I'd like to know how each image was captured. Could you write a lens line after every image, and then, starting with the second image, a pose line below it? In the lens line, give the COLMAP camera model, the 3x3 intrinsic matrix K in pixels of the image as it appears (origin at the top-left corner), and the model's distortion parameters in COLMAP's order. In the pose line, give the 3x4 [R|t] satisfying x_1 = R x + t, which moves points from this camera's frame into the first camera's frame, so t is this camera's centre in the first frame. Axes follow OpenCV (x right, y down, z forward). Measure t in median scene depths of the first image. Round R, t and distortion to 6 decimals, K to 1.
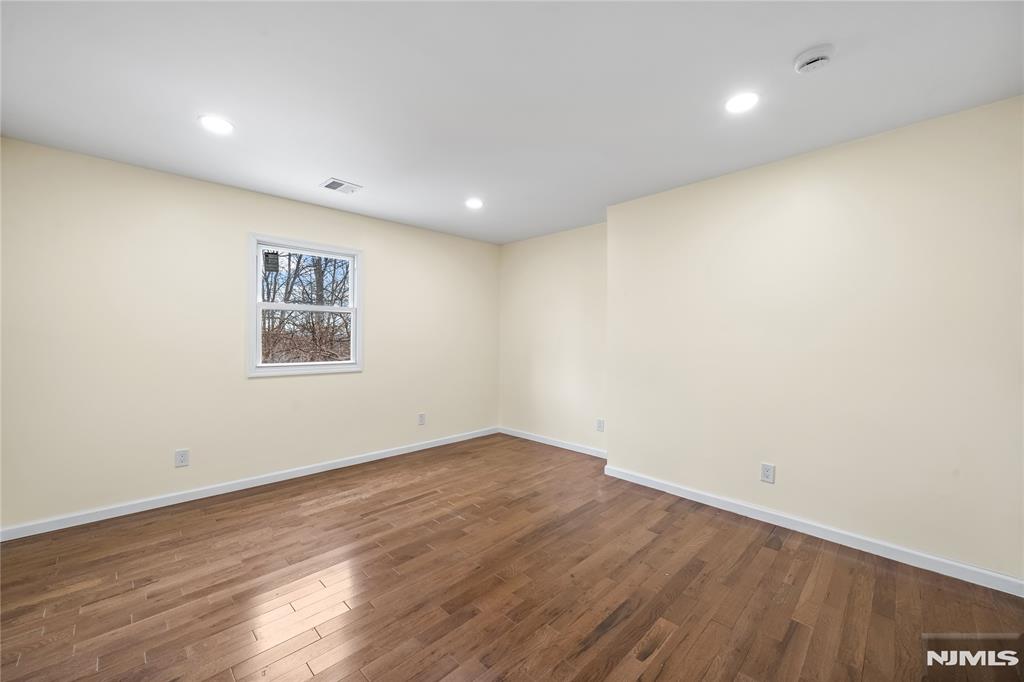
lens RADIAL K [[383.9, 0, 512.0], [0, 383.9, 341.0], [0, 0, 1]] dist [-0.000800, -0.000025]
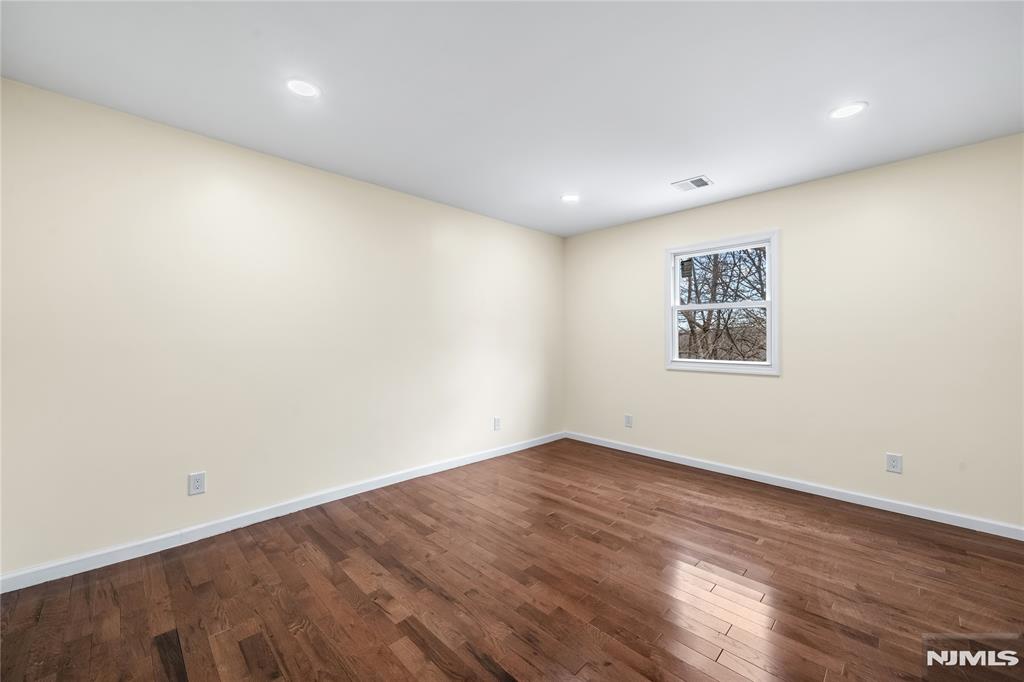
lens RADIAL K [[389.8, 0, 512.0], [0, 389.8, 341.0], [0, 0, 1]] dist [0.001176, 0.000050]
pose [[0.027968, 0.003996, -0.999601, 0.520478], [-0.007163, 0.999967, 0.003797, 0.005386], [0.999583, 0.007054, 0.027996, 0.473544]]
